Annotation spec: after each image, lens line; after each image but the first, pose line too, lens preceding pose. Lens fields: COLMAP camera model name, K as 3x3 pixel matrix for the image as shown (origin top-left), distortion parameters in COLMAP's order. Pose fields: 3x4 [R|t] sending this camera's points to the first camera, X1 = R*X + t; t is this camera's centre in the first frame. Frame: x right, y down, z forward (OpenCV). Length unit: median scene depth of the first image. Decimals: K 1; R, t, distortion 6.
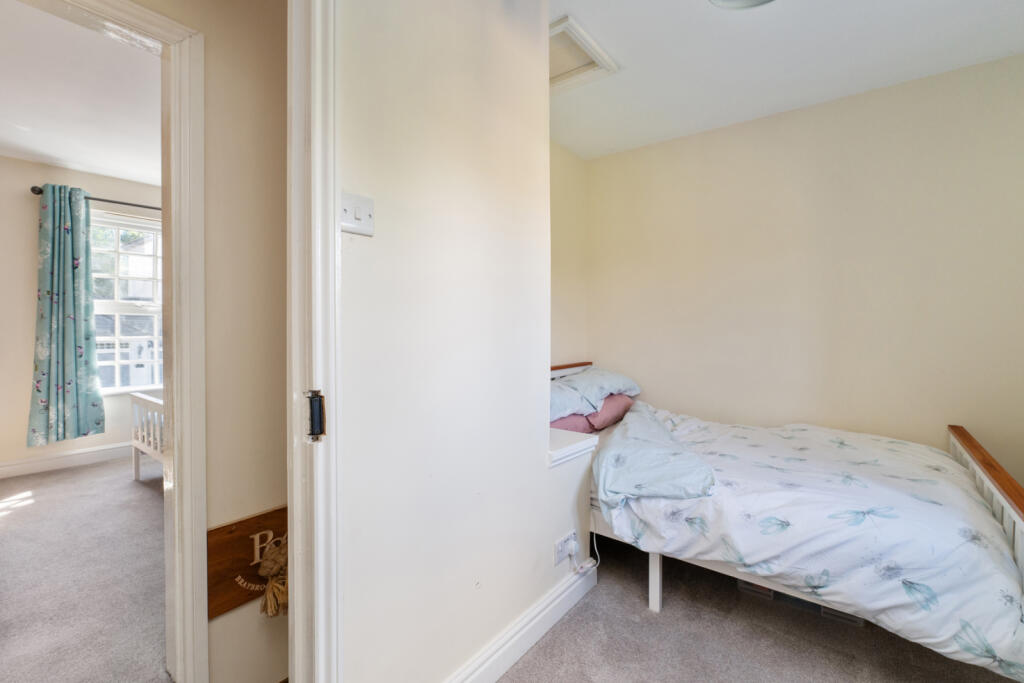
lens RADIAL K [[446.3, 0, 513.8], [0, 446.3, 328.4], [0, 0, 1]] dist [-0.016818, -0.000232]
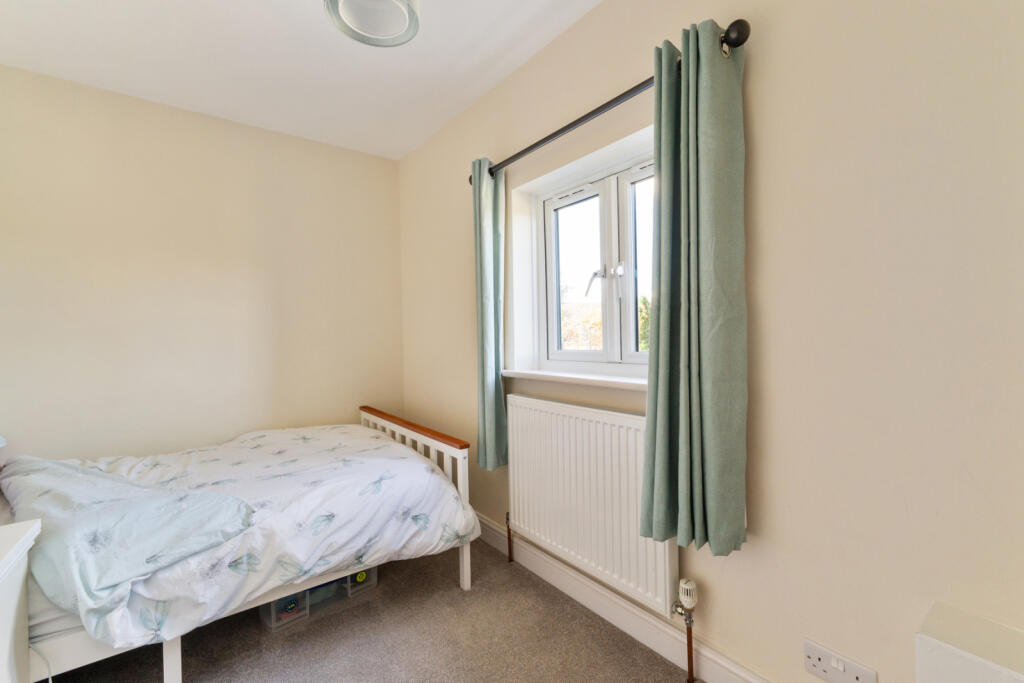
lens RADIAL K [[433.4, 0, 512.3], [0, 433.4, 335.7], [0, 0, 1]] dist [0.002673, 0.000320]
pose [[0.251580, -0.014484, 0.967728, -0.277851], [0.024103, 0.999672, 0.008696, -0.003509], [-0.967536, 0.021138, 0.251846, 0.260347]]
